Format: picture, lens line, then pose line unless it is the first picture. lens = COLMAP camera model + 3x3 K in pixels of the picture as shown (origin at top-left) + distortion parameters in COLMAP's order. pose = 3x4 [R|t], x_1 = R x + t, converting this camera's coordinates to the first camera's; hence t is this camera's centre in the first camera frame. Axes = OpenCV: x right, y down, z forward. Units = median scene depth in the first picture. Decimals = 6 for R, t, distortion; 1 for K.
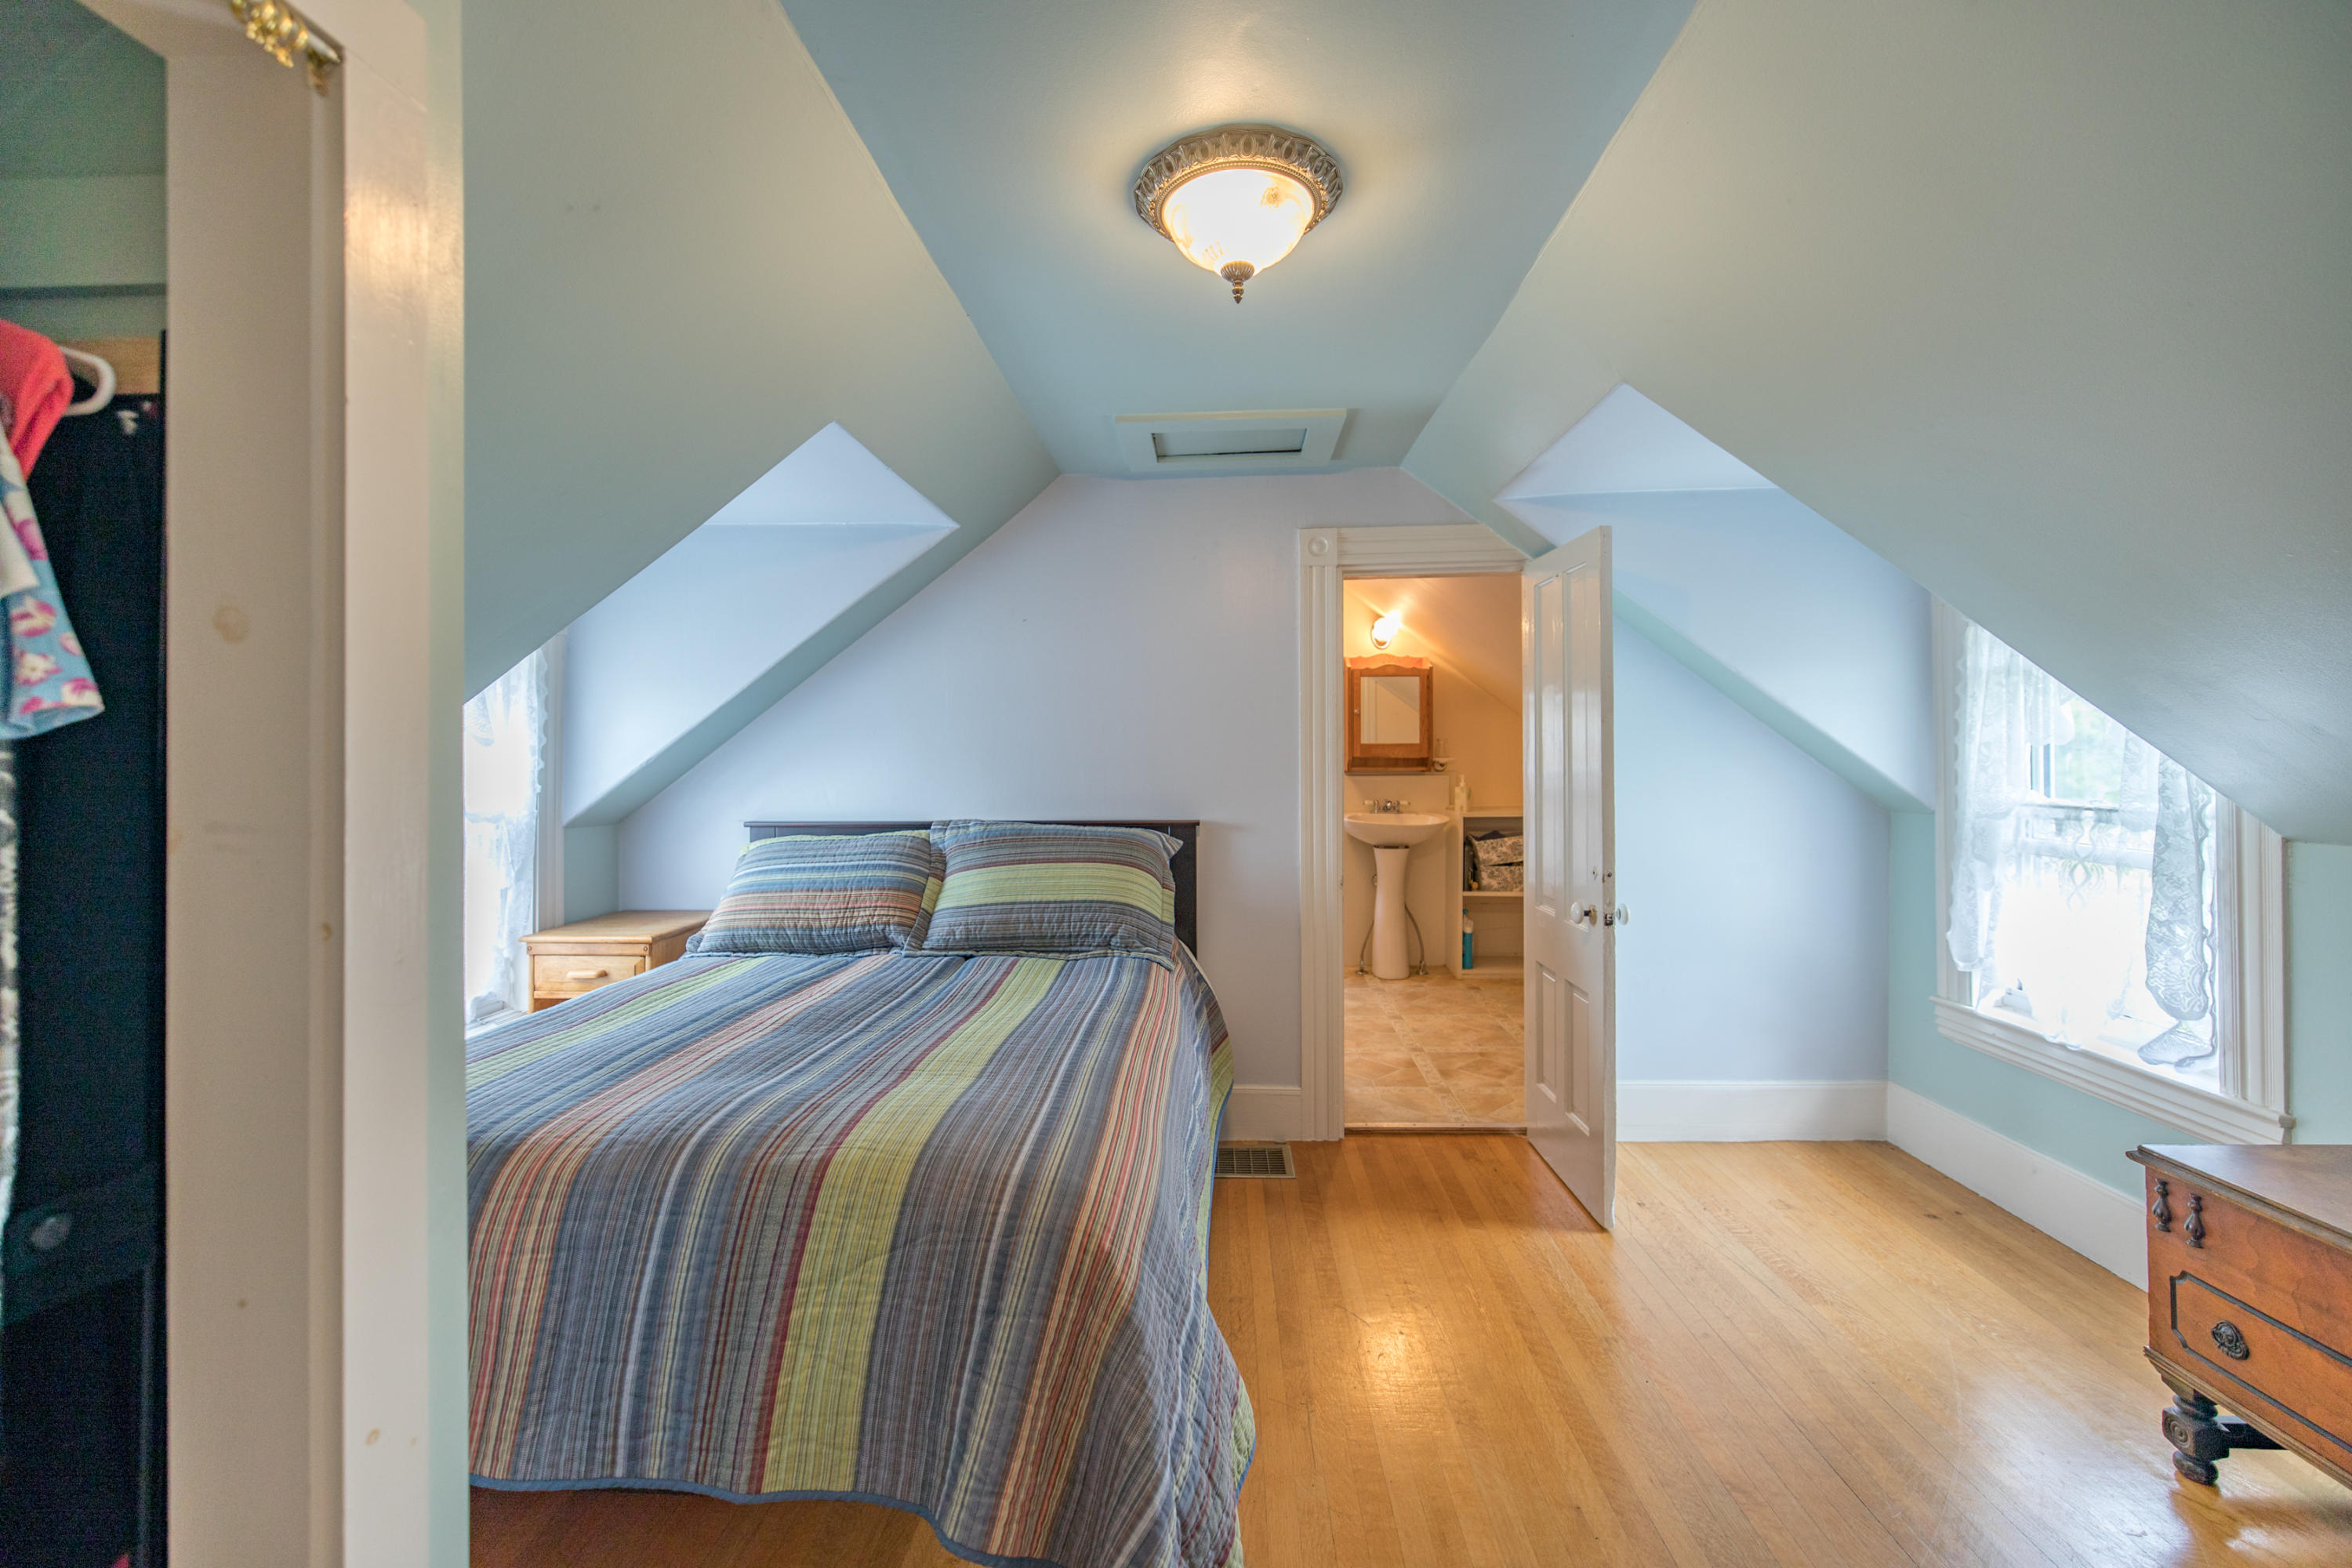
lens RADIAL K [[995.1, 0, 1170.7], [0, 995.1, 736.9], [0, 0, 1]] dist [-0.000545, -0.000121]
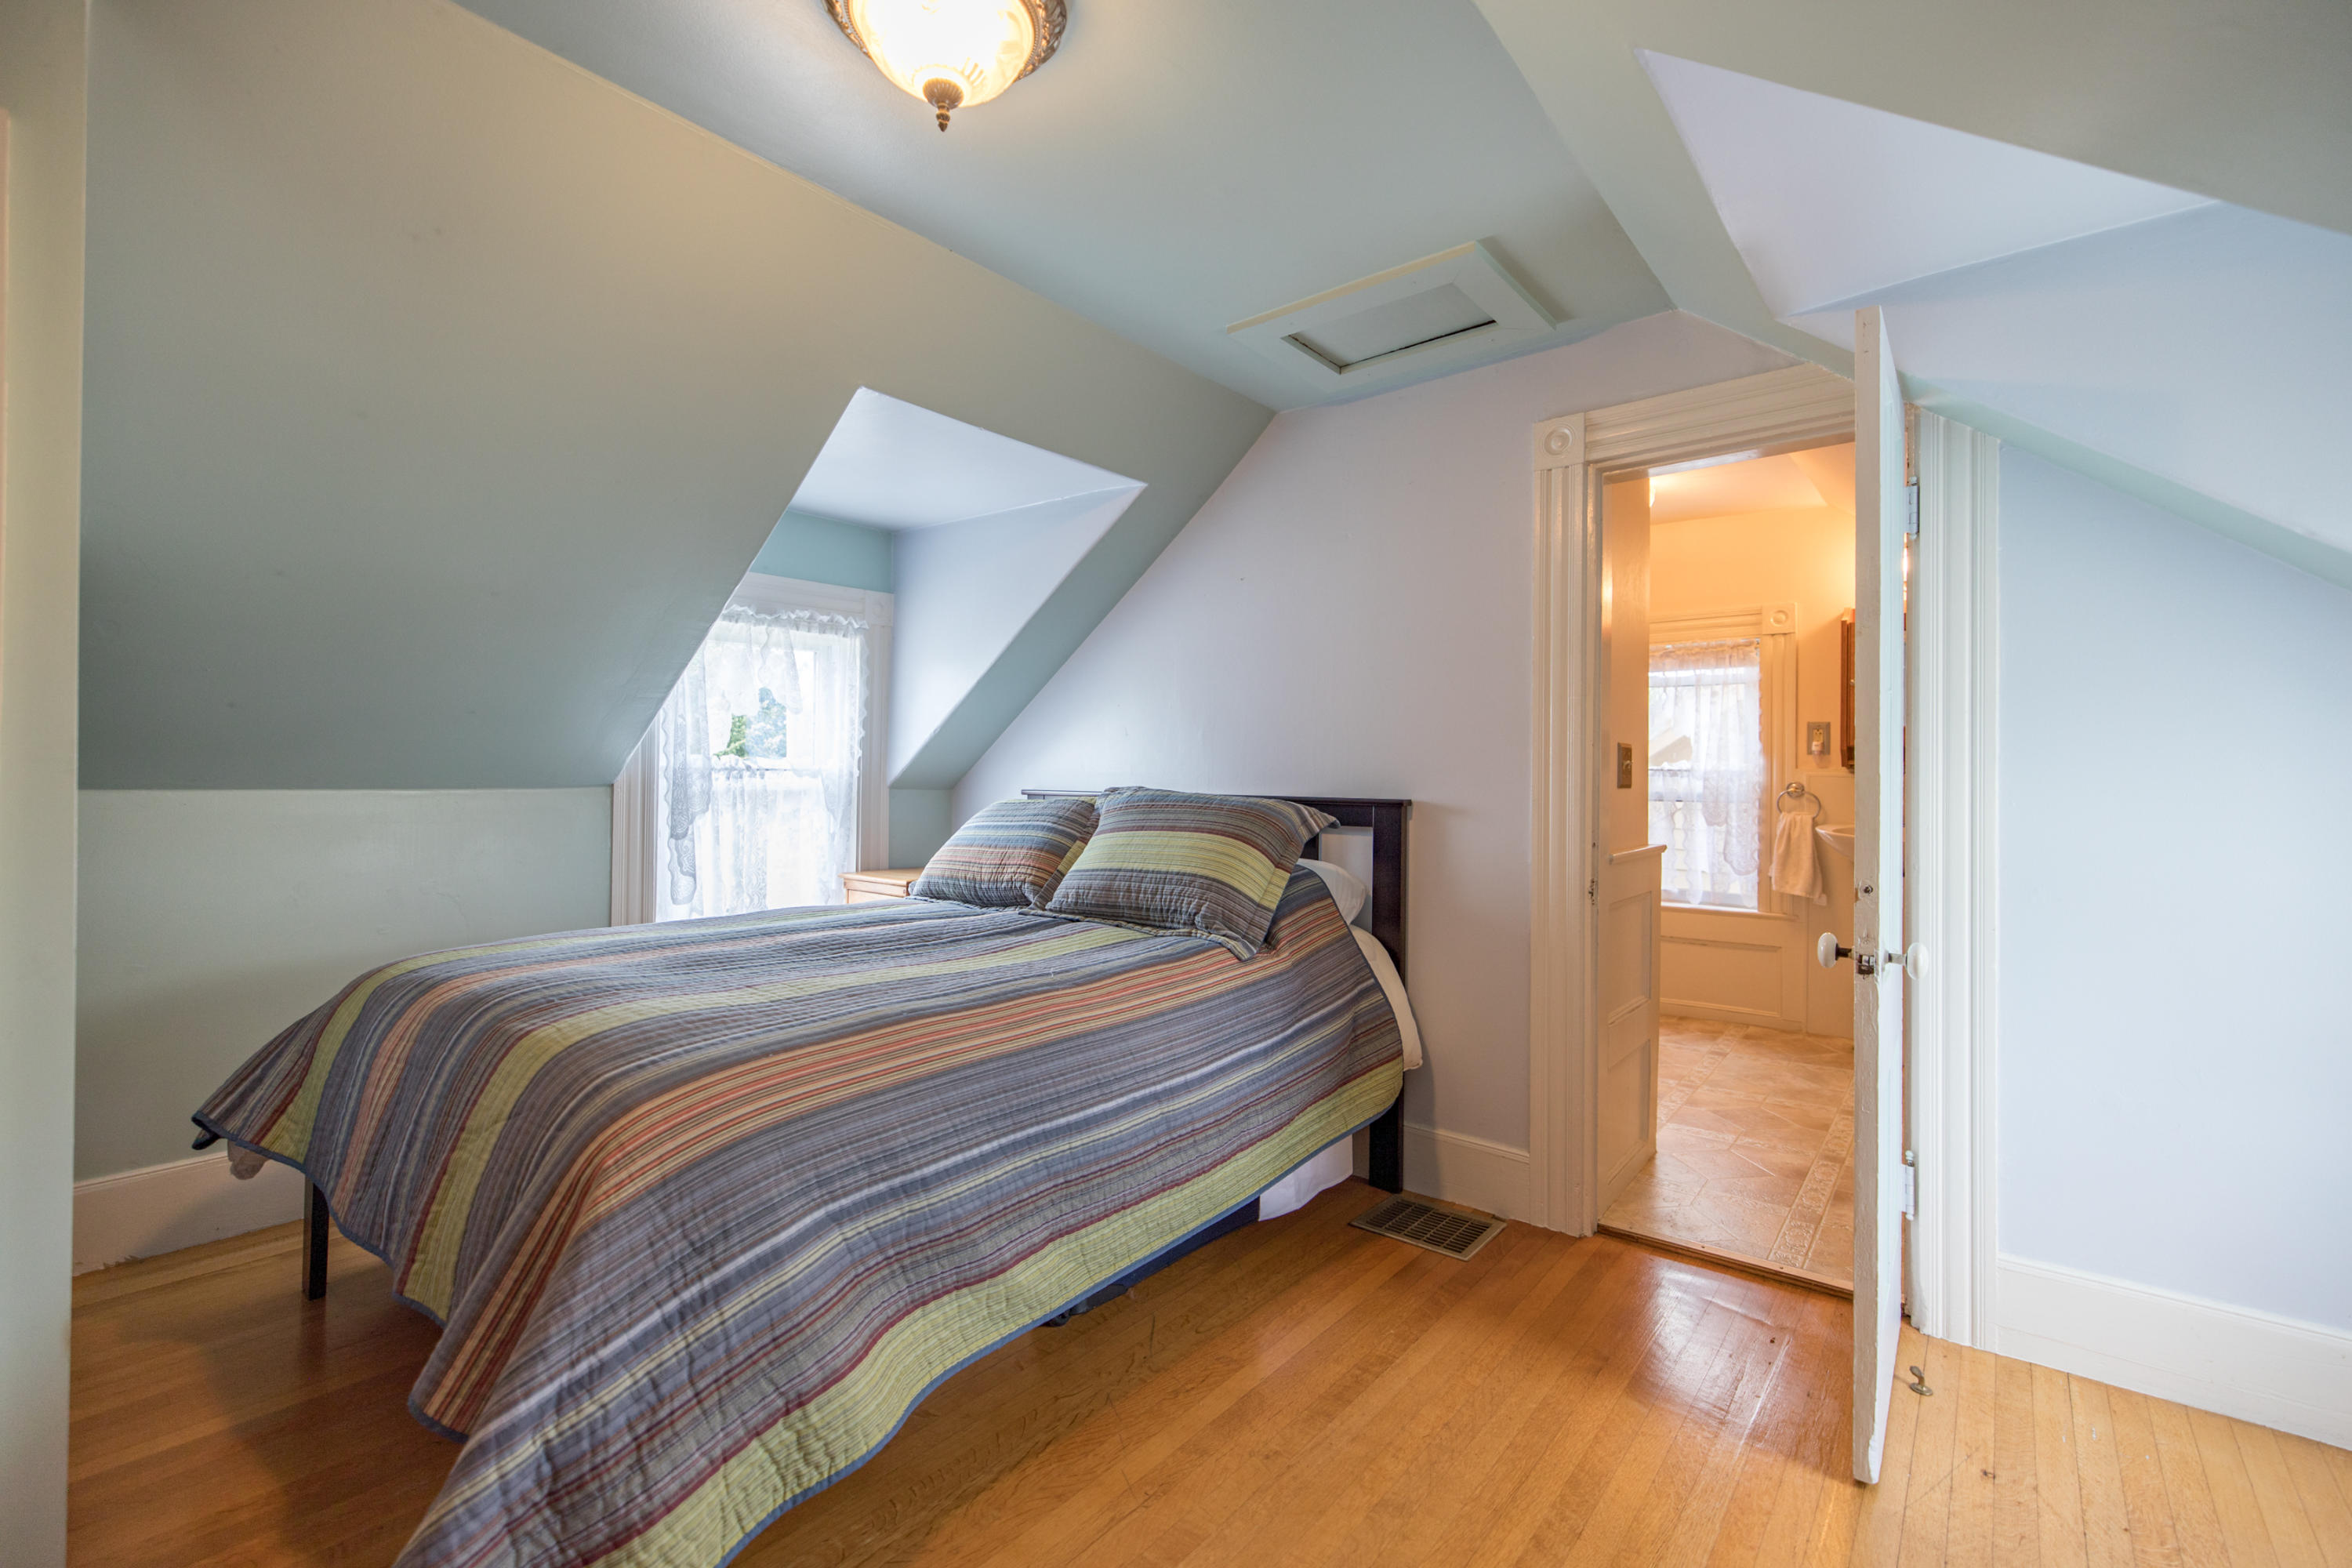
lens RADIAL K [[1016.0, 0, 1178.4], [0, 1016.0, 753.2], [0, 0, 1]] dist [0.002022, 0.000033]
pose [[0.808792, 0.003645, -0.588084, 0.451590], [-0.004198, 0.999991, 0.000424, 0.055917], [0.588080, 0.002126, 0.808800, 0.255091]]
